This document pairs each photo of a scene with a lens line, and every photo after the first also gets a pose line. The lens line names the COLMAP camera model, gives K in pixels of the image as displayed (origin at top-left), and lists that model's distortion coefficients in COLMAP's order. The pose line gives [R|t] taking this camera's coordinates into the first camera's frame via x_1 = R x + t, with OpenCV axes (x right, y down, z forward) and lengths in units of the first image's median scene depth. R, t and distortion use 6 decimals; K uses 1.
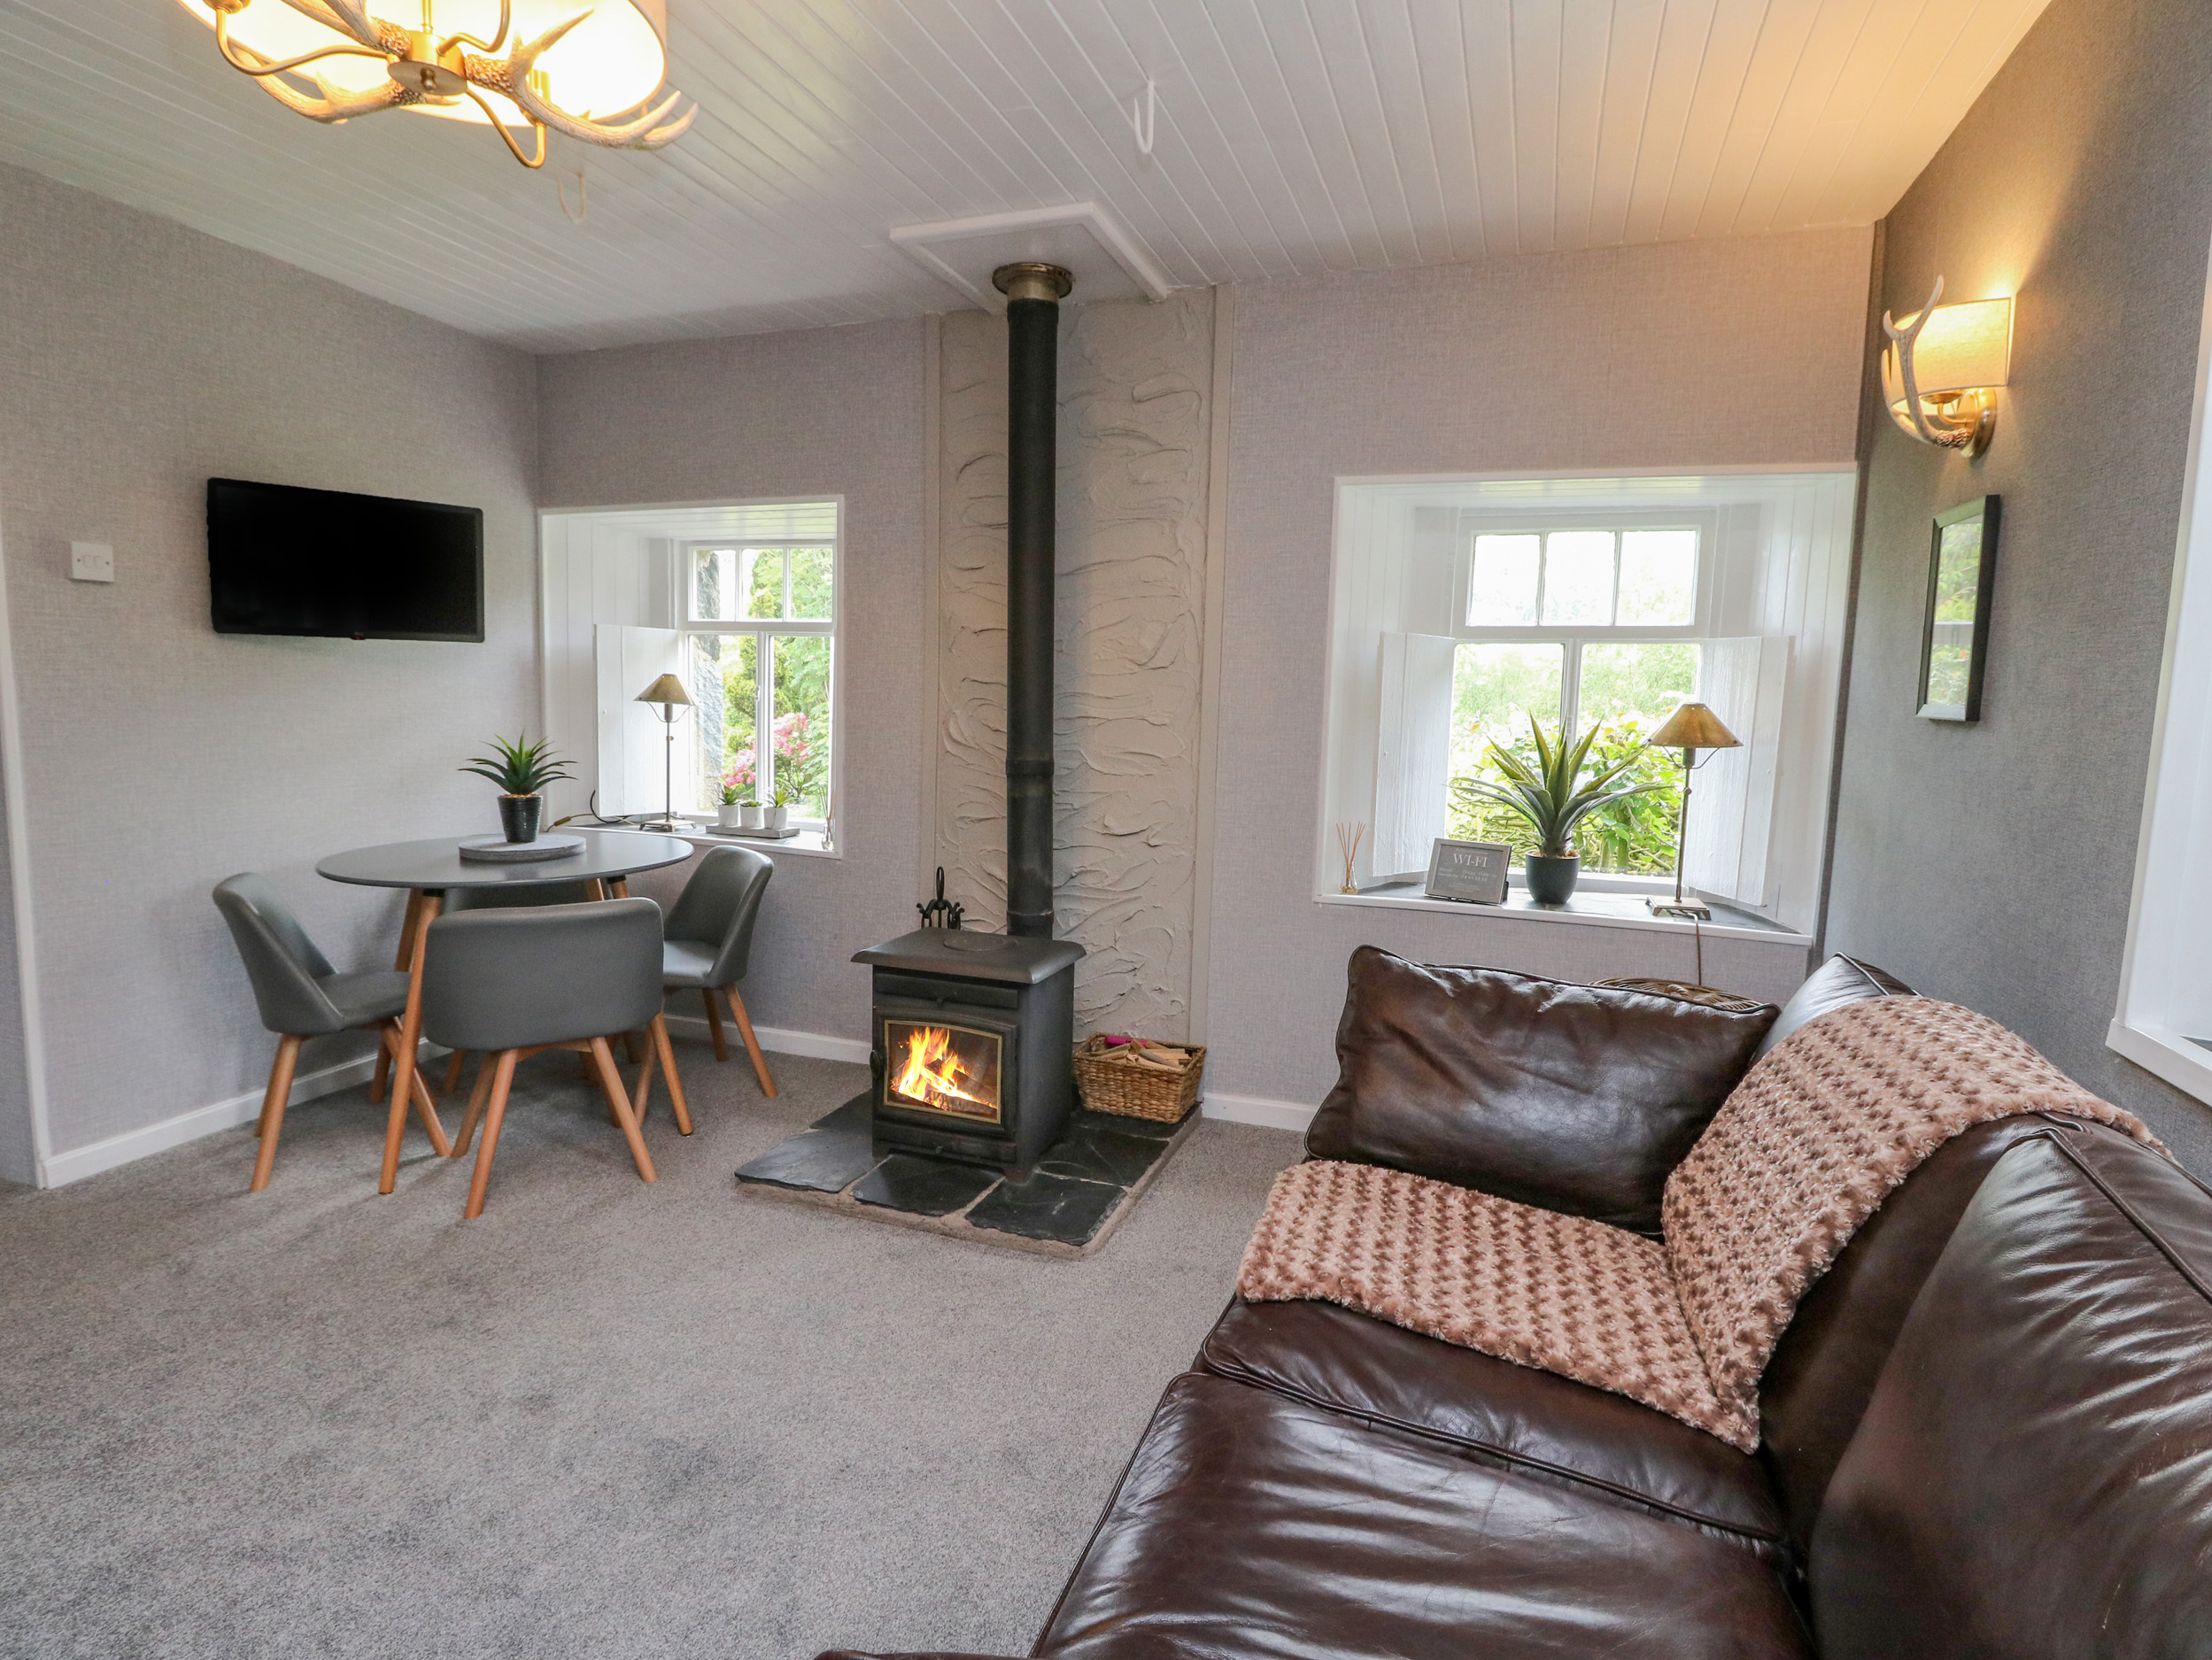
lens RADIAL K [[1155.4, 0, 1105.3], [0, 1155.4, 807.4], [0, 0, 1]] dist [0.029742, -0.029129]
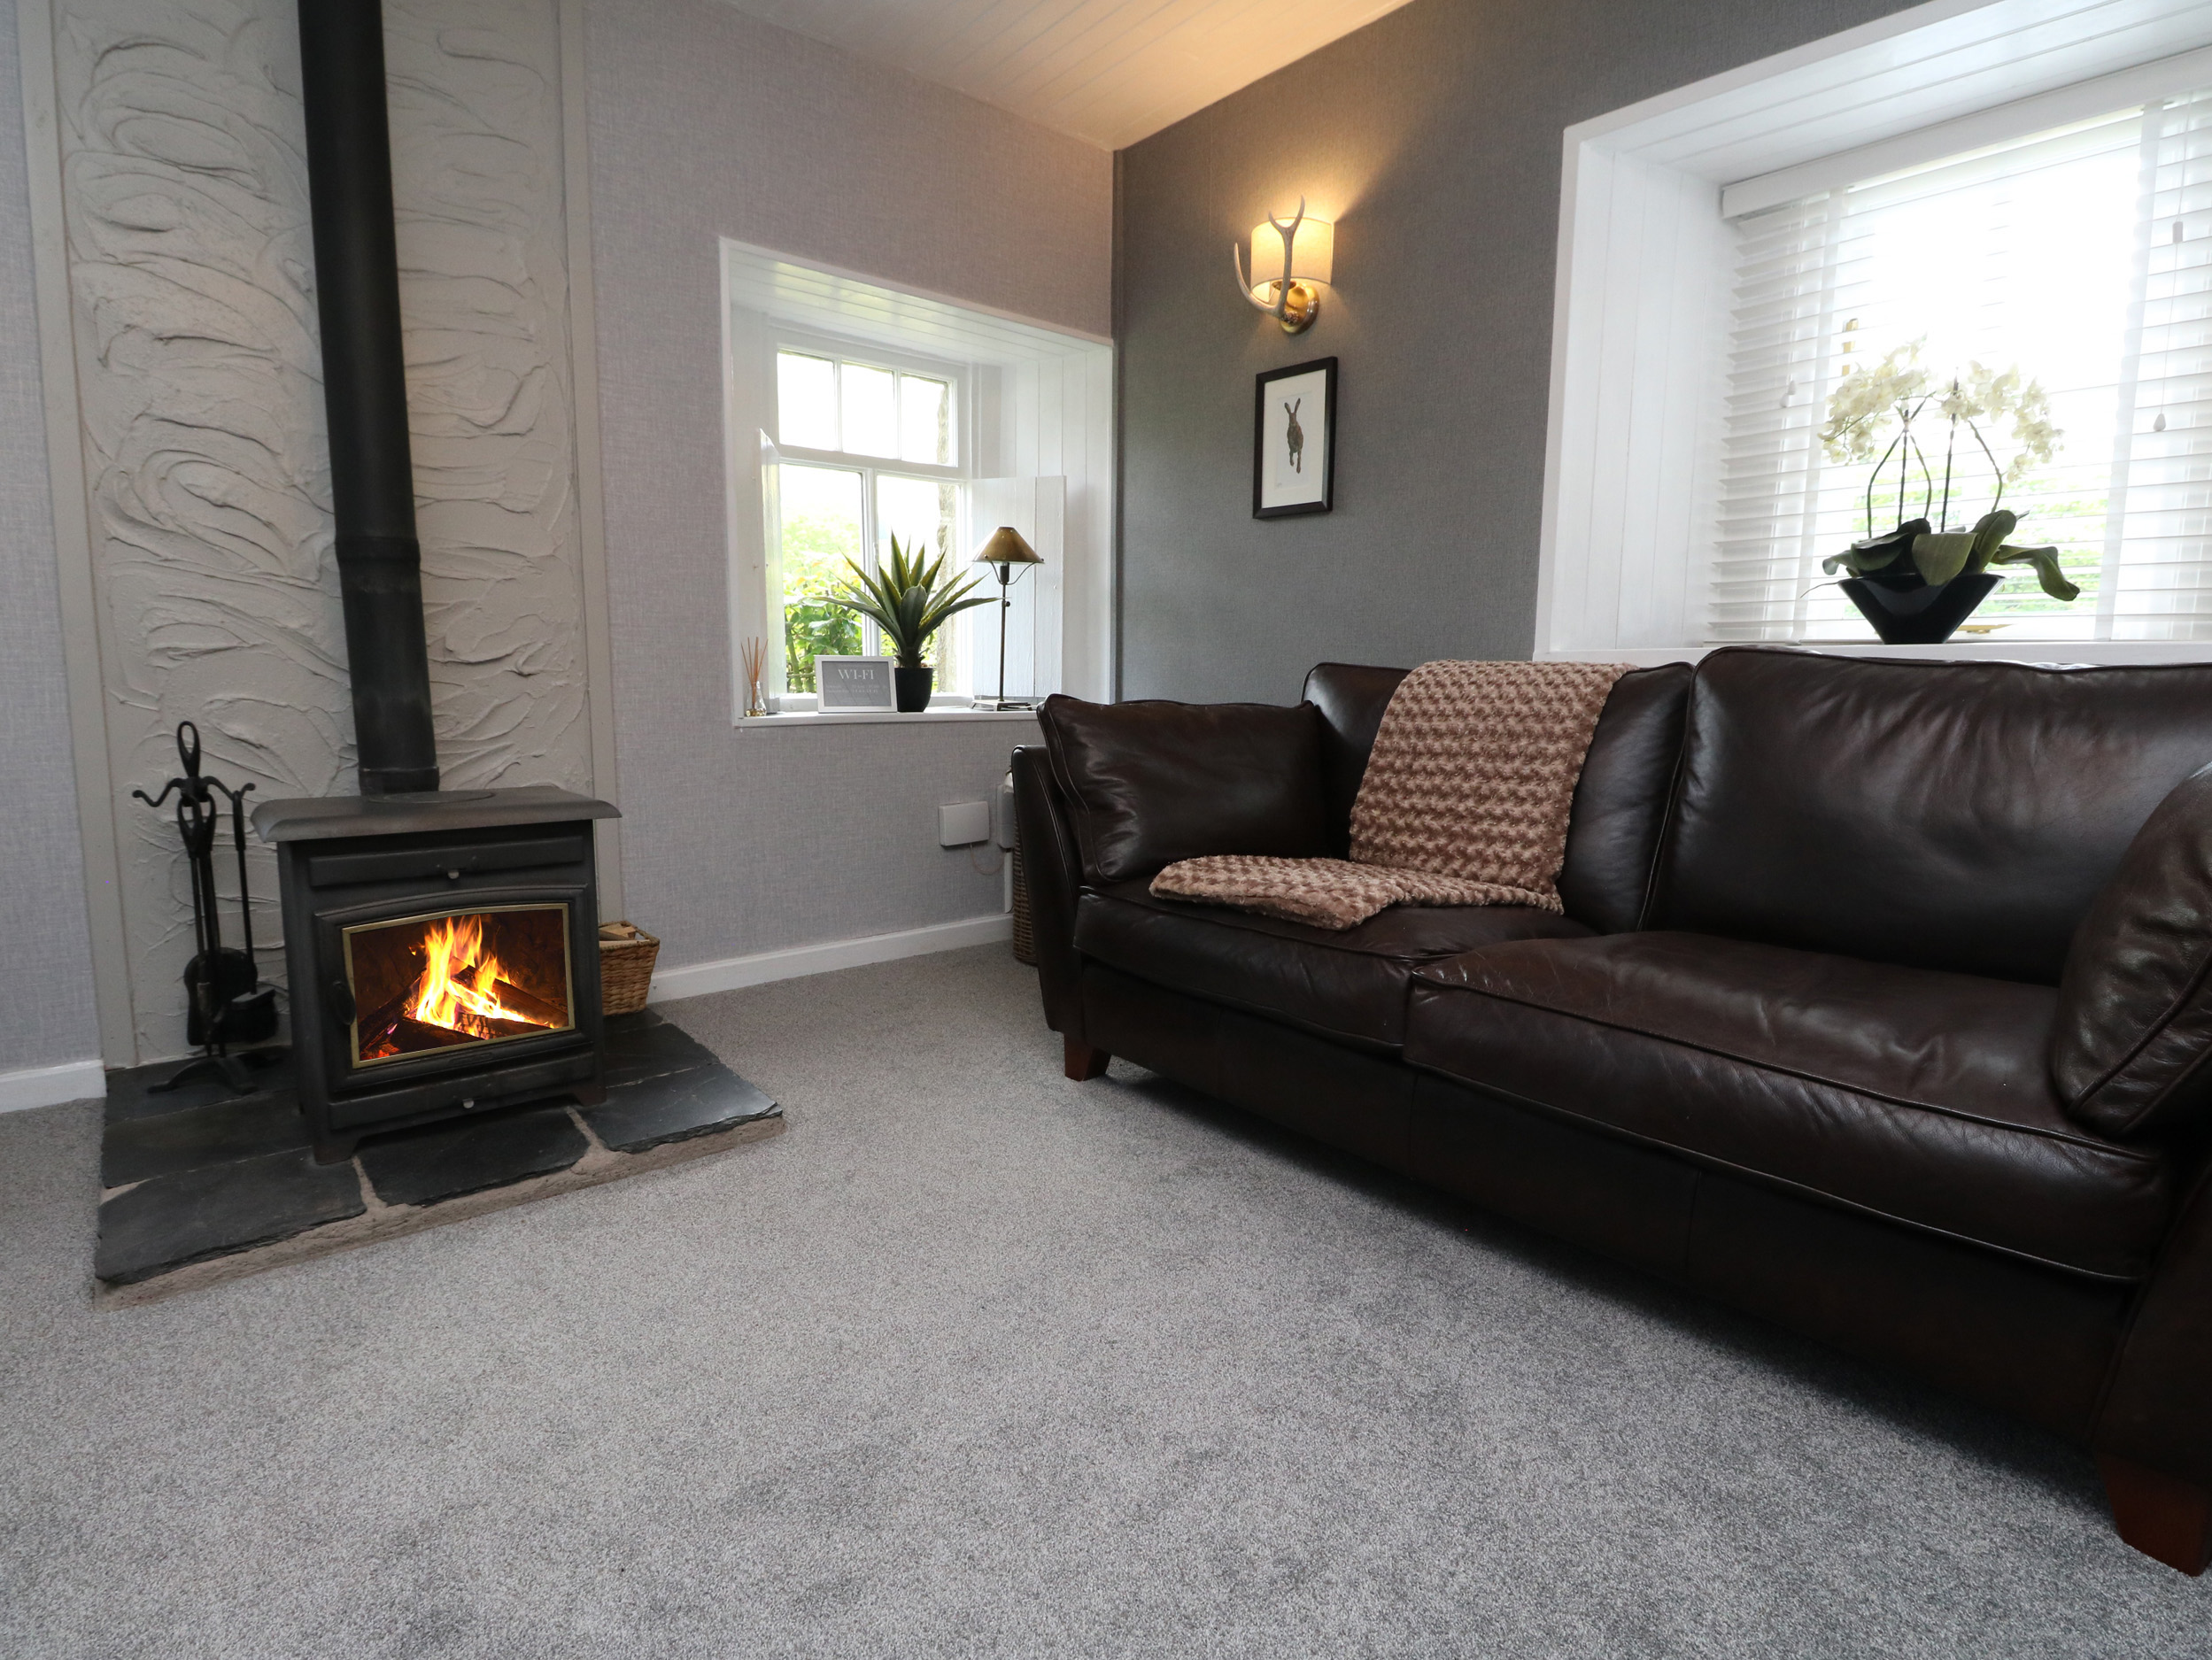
lens RADIAL K [[1155.4, 0, 1105.3], [0, 1155.4, 807.4], [0, 0, 1]] dist [0.029742, -0.029129]
pose [[0.506966, -0.123510, 0.853072, -0.515434], [0.090341, 0.991844, 0.089914, 0.102889], [-0.857219, 0.031484, 0.513989, 0.347813]]
